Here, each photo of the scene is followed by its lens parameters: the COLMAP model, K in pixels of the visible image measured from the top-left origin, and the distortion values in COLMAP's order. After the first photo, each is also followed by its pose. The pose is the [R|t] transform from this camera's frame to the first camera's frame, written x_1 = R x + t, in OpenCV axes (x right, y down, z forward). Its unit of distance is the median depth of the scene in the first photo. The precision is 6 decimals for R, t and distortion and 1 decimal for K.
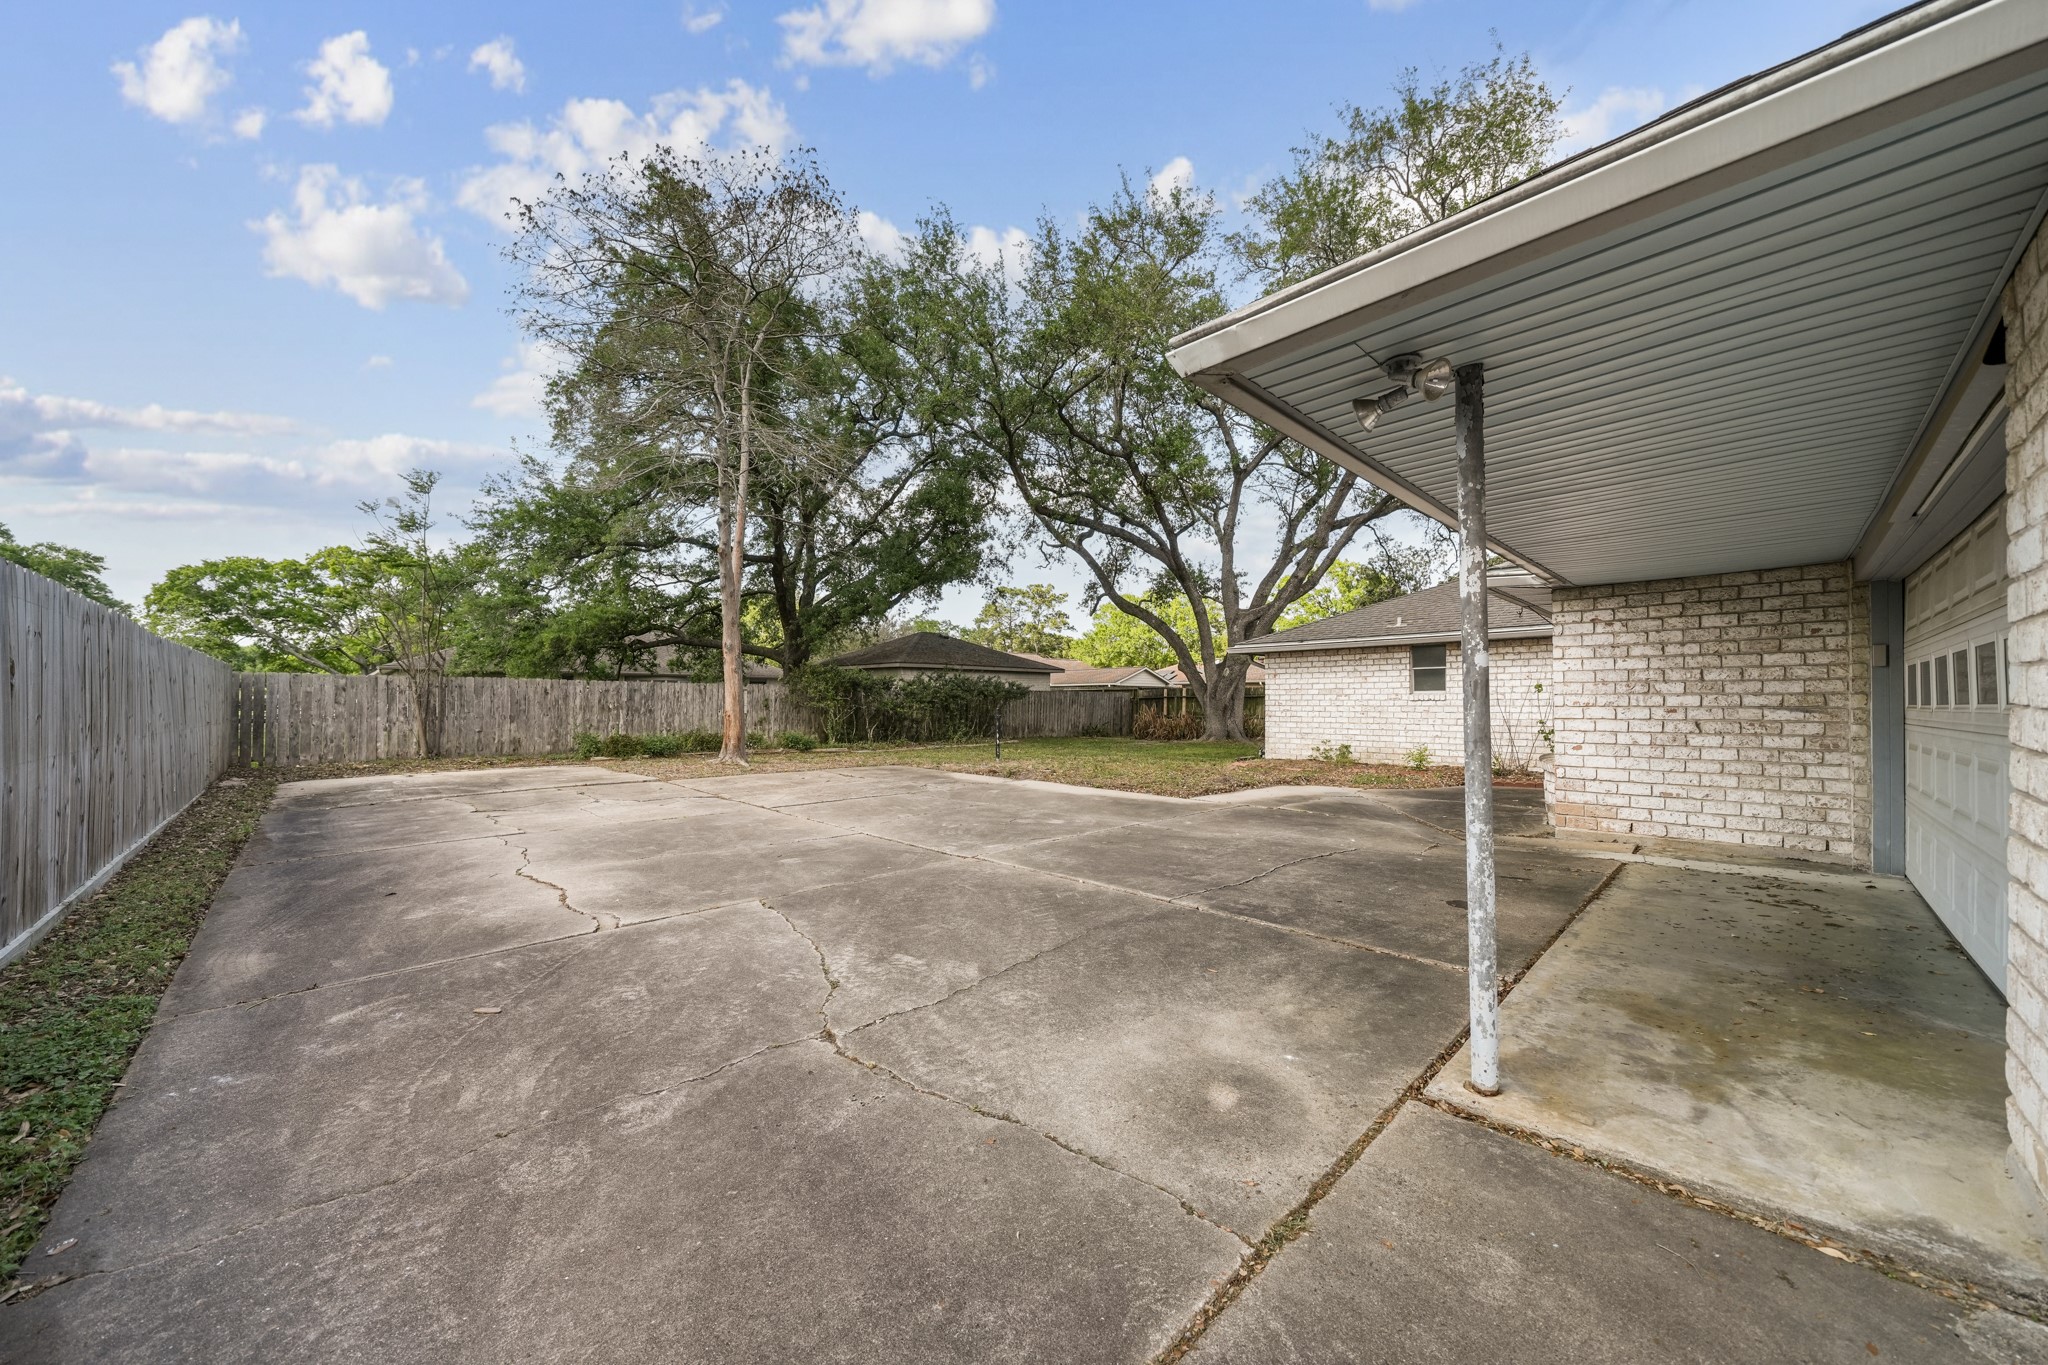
lens RADIAL K [[696.4, 0, 980.2], [0, 696.4, 700.0], [0, 0, 1]] dist [-0.008249, 0.000396]
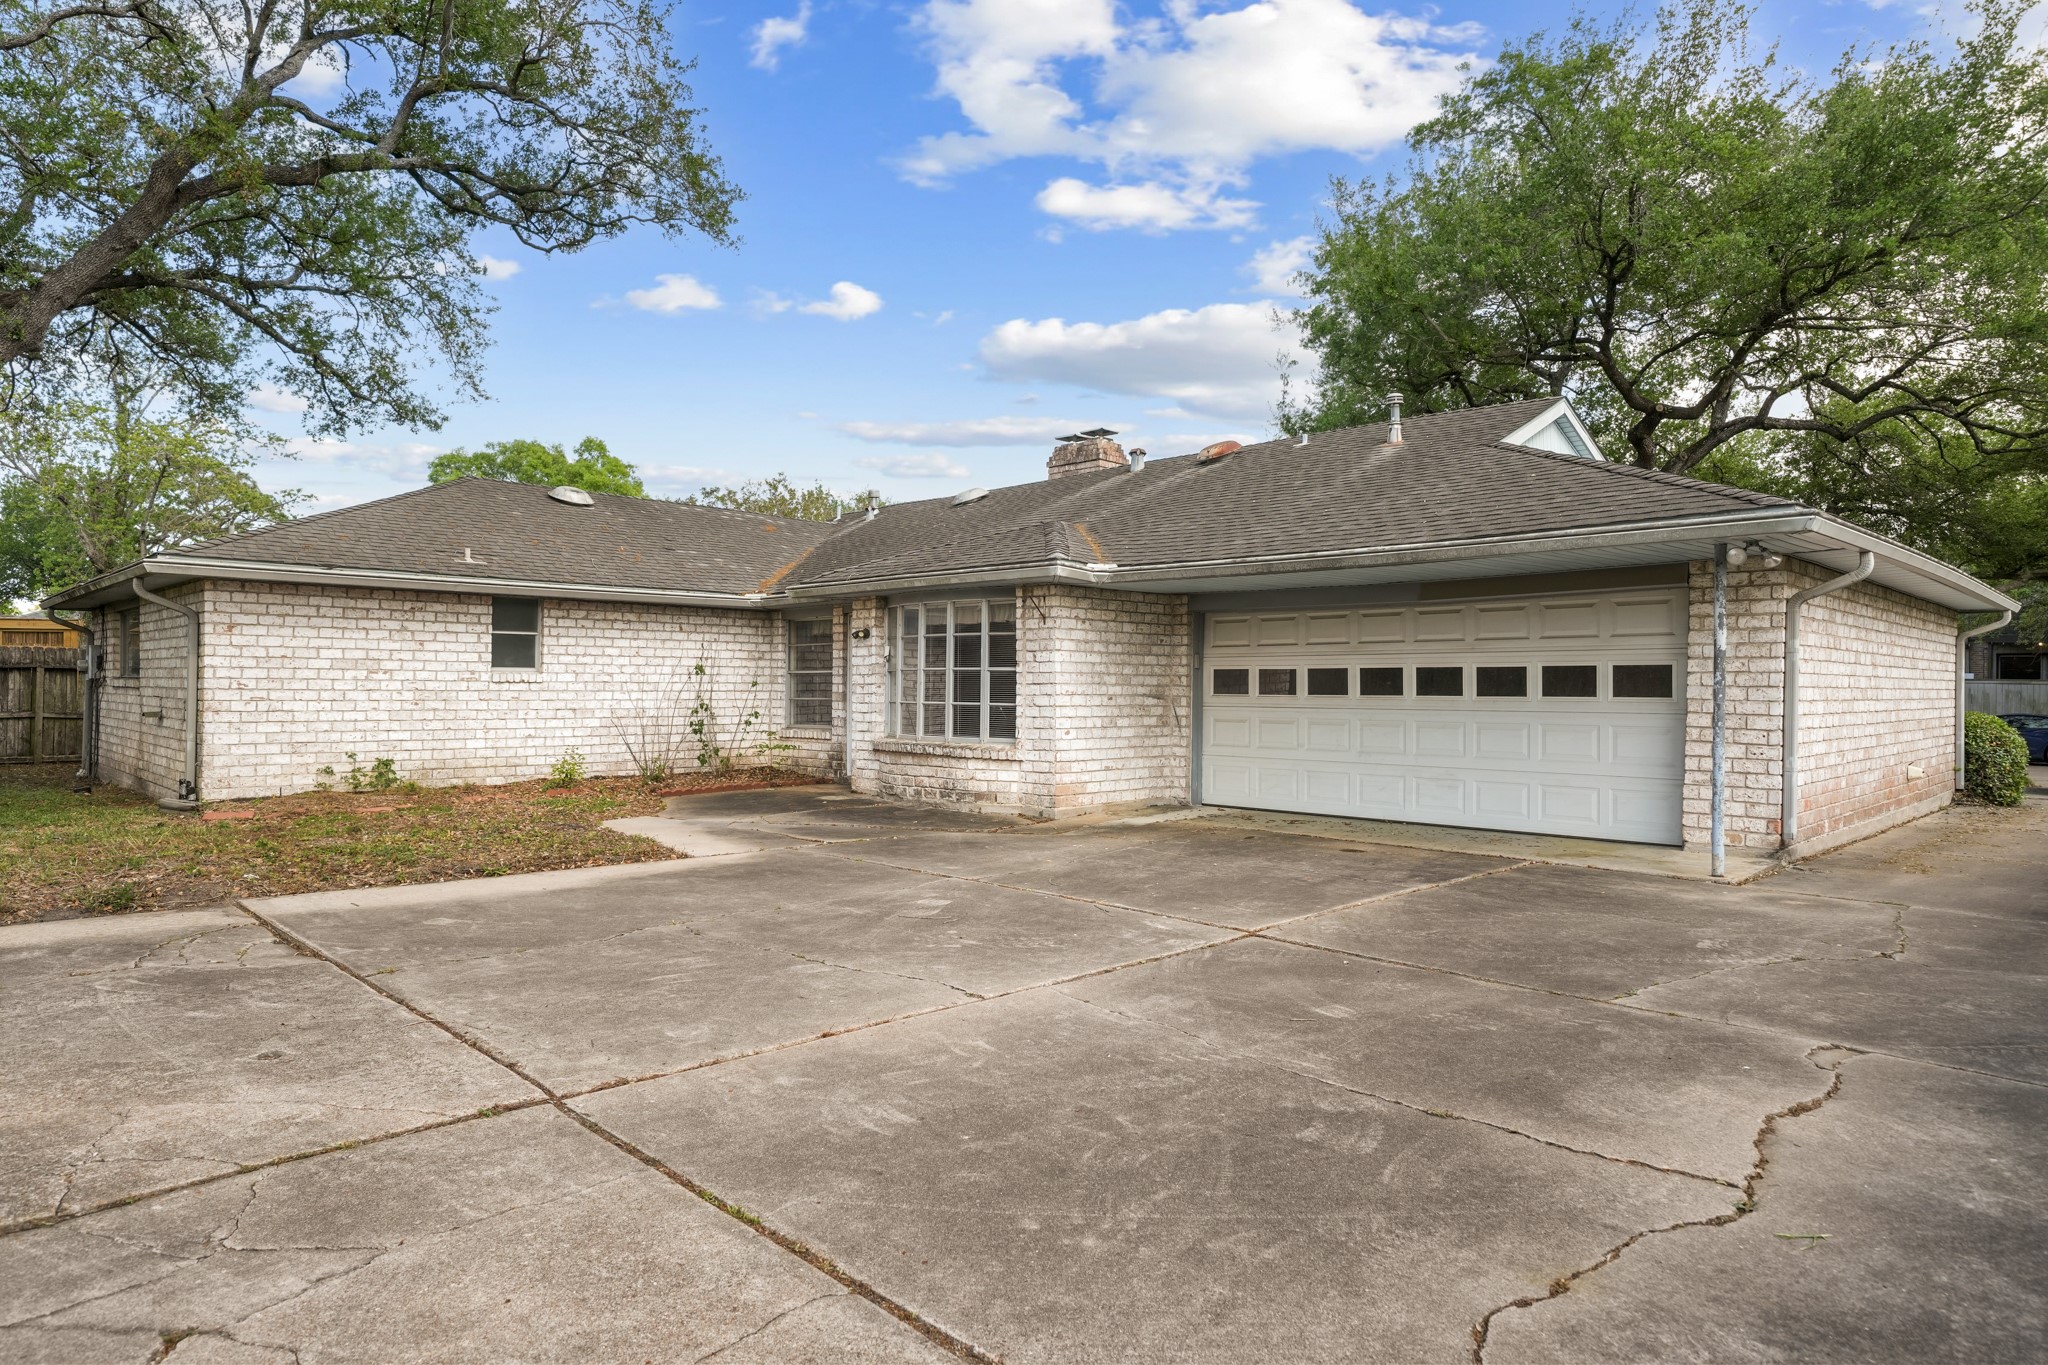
lens RADIAL K [[1191.3, 0, 1021.8], [0, 1191.3, 687.2], [0, 0, 1]] dist [0.002029, 0.000101]
pose [[-0.021108, 0.000702, 0.999777, -0.595227], [-0.012942, 0.999916, -0.000975, 0.000037], [-0.999693, -0.012960, -0.021097, 0.655836]]
